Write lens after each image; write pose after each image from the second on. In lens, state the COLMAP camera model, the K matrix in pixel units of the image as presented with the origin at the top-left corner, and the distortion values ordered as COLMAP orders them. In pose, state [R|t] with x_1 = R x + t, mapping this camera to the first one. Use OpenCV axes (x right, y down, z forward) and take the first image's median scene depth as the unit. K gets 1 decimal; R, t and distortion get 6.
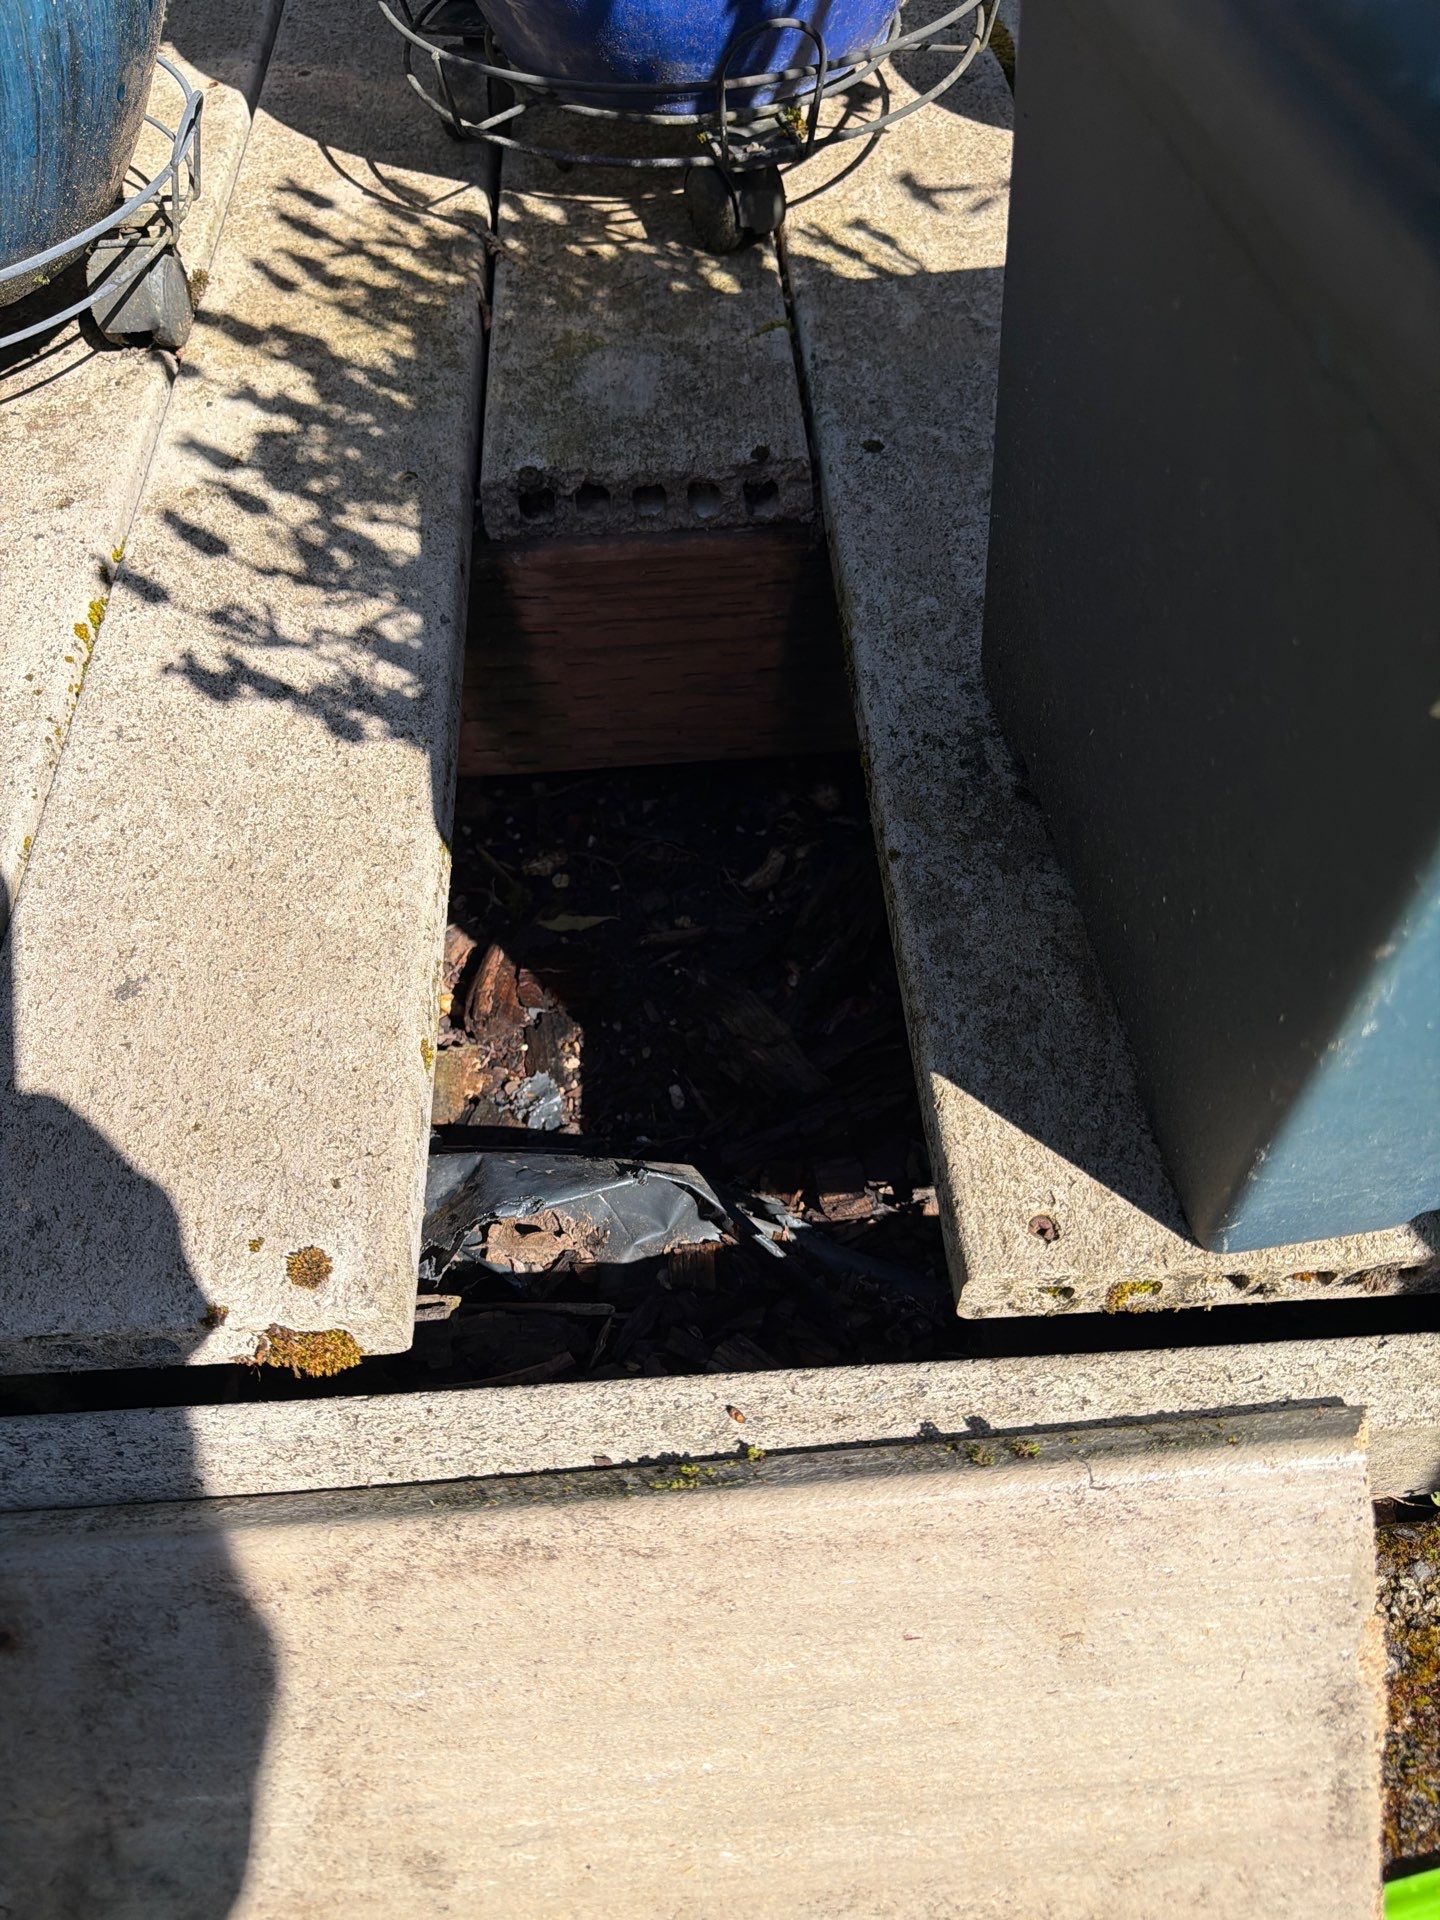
lens RADIAL K [[1369.9, 0, 720.0], [0, 1369.9, 960.0], [0, 0, 1]] dist [0.119277, -0.248104]
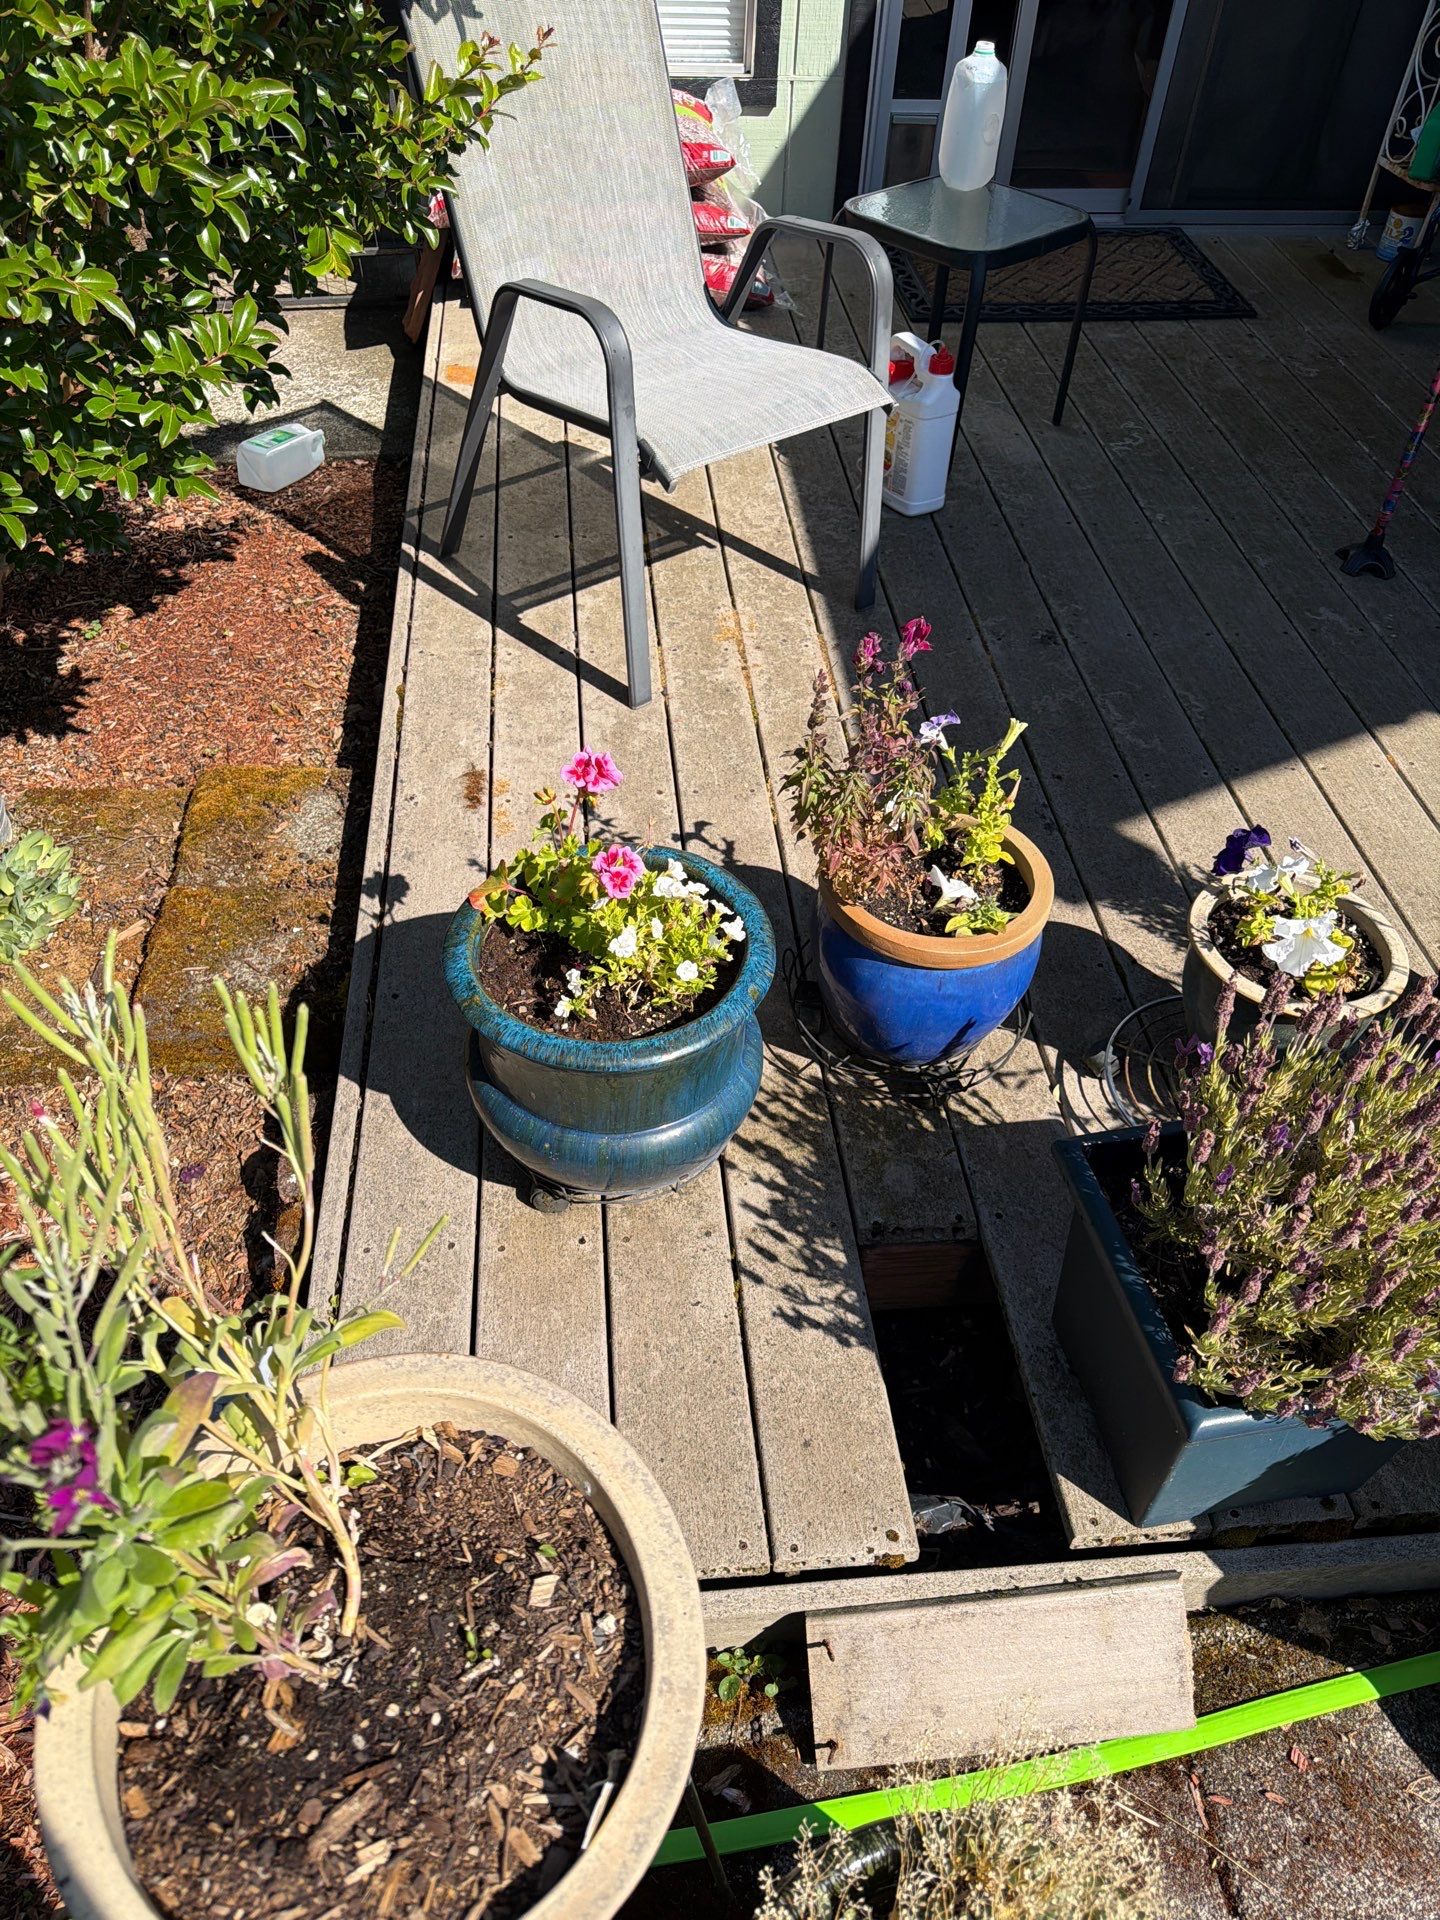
lens RADIAL K [[1369.9, 0, 720.0], [0, 1369.9, 960.0], [0, 0, 1]] dist [0.119277, -0.248104]
pose [[0.995602, 0.024373, 0.090457, -0.775827], [-0.008823, 0.985667, -0.168471, -0.444629], [-0.093267, 0.166932, 0.981547, -1.907996]]
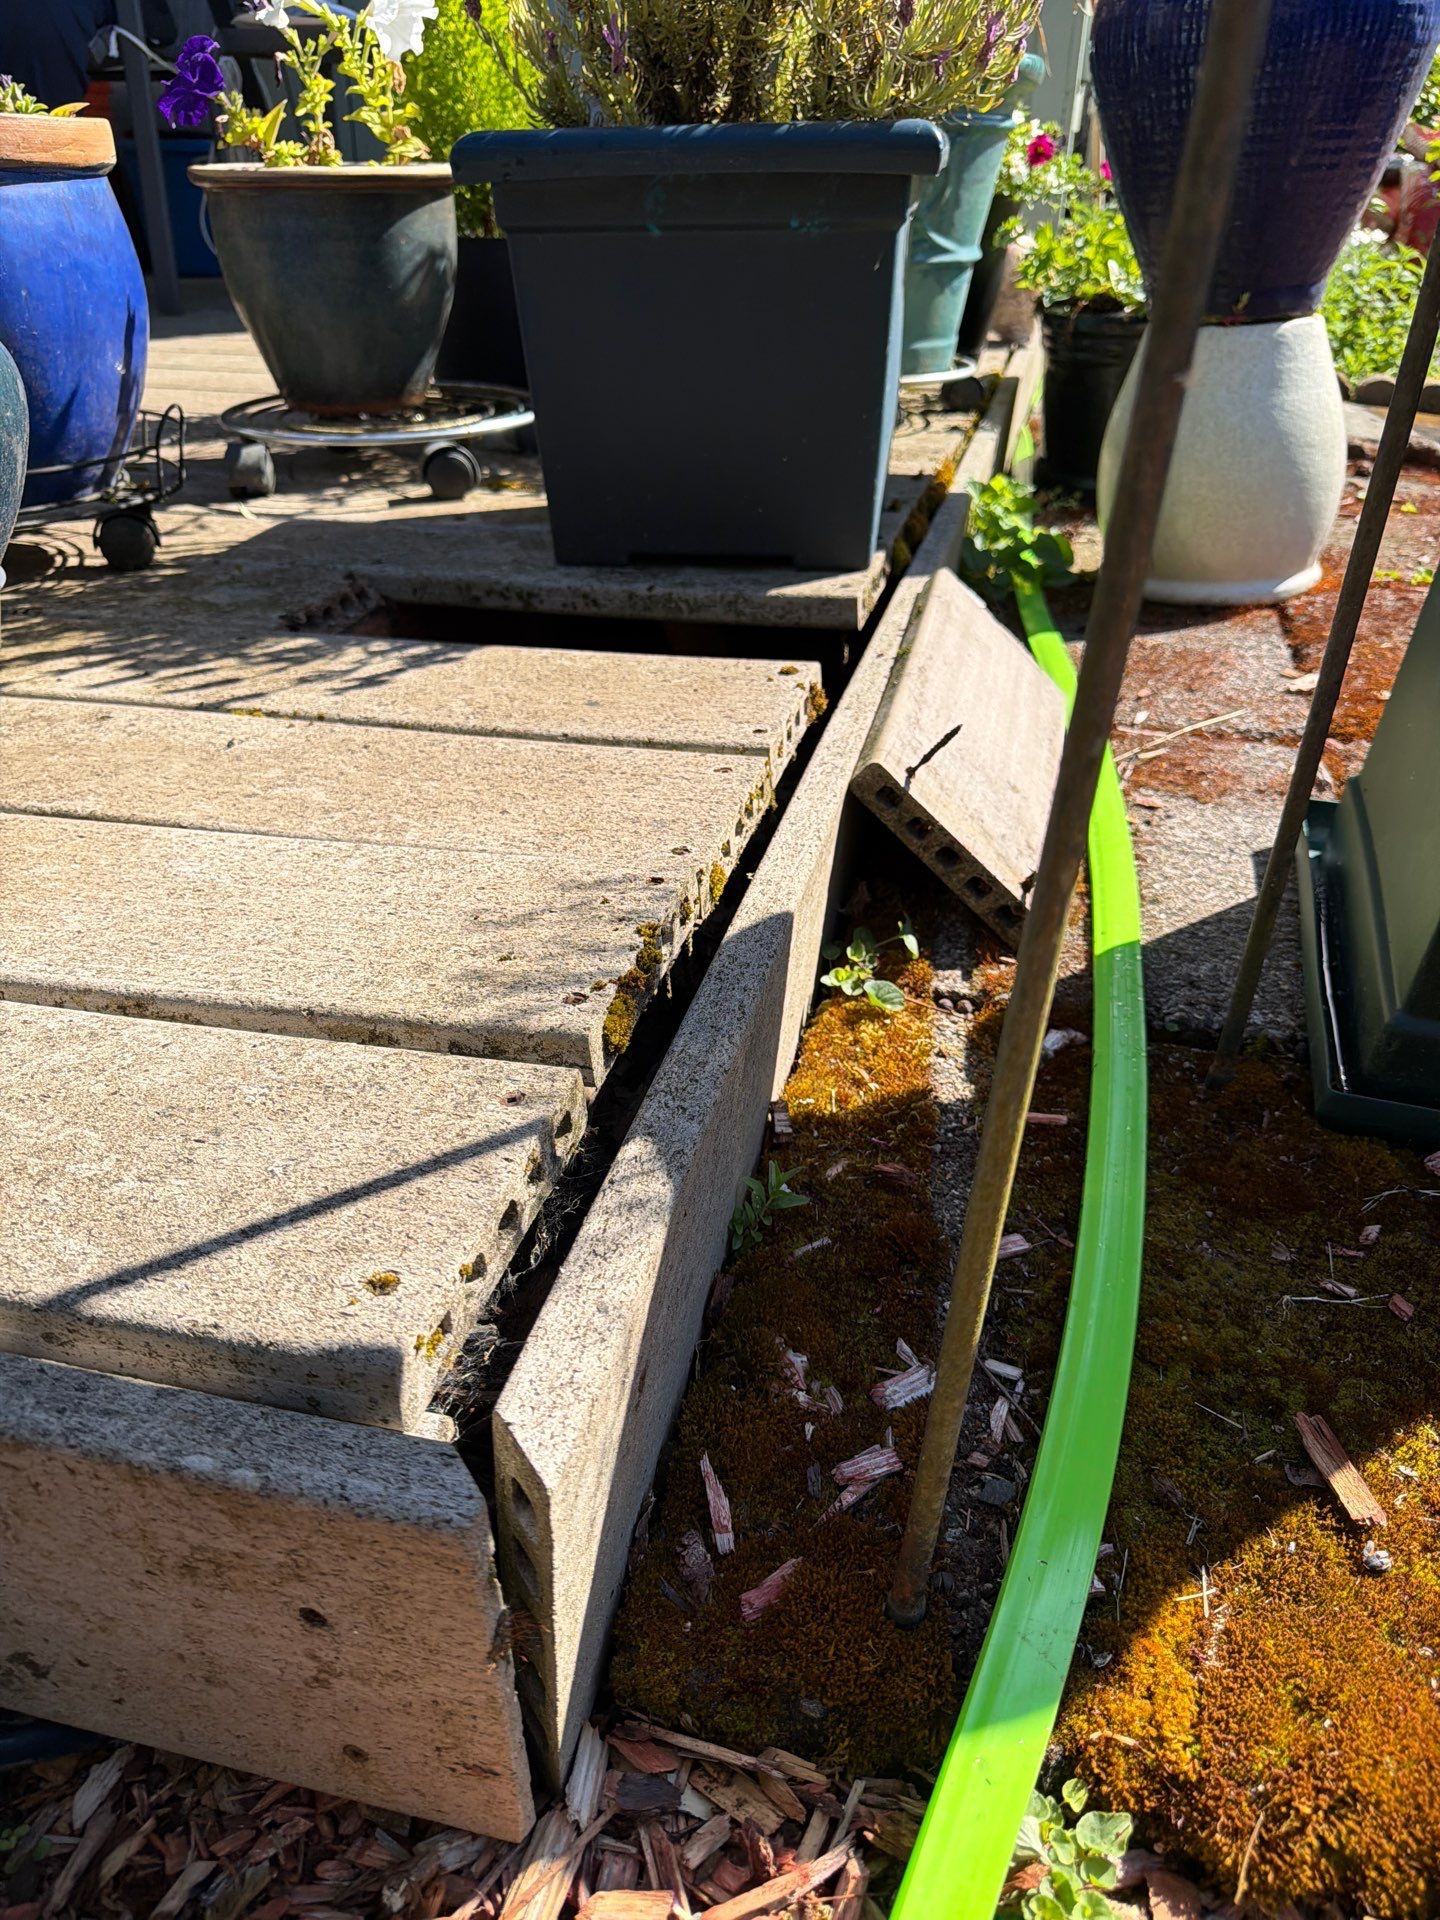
lens RADIAL K [[1369.9, 0, 720.0], [0, 1369.9, 960.0], [0, 0, 1]] dist [0.119277, -0.248104]
pose [[0.288307, -0.447207, 0.846691, -1.659206], [0.781279, 0.621093, 0.062016, 0.201607], [-0.553608, 0.643623, 0.528459, 0.152258]]
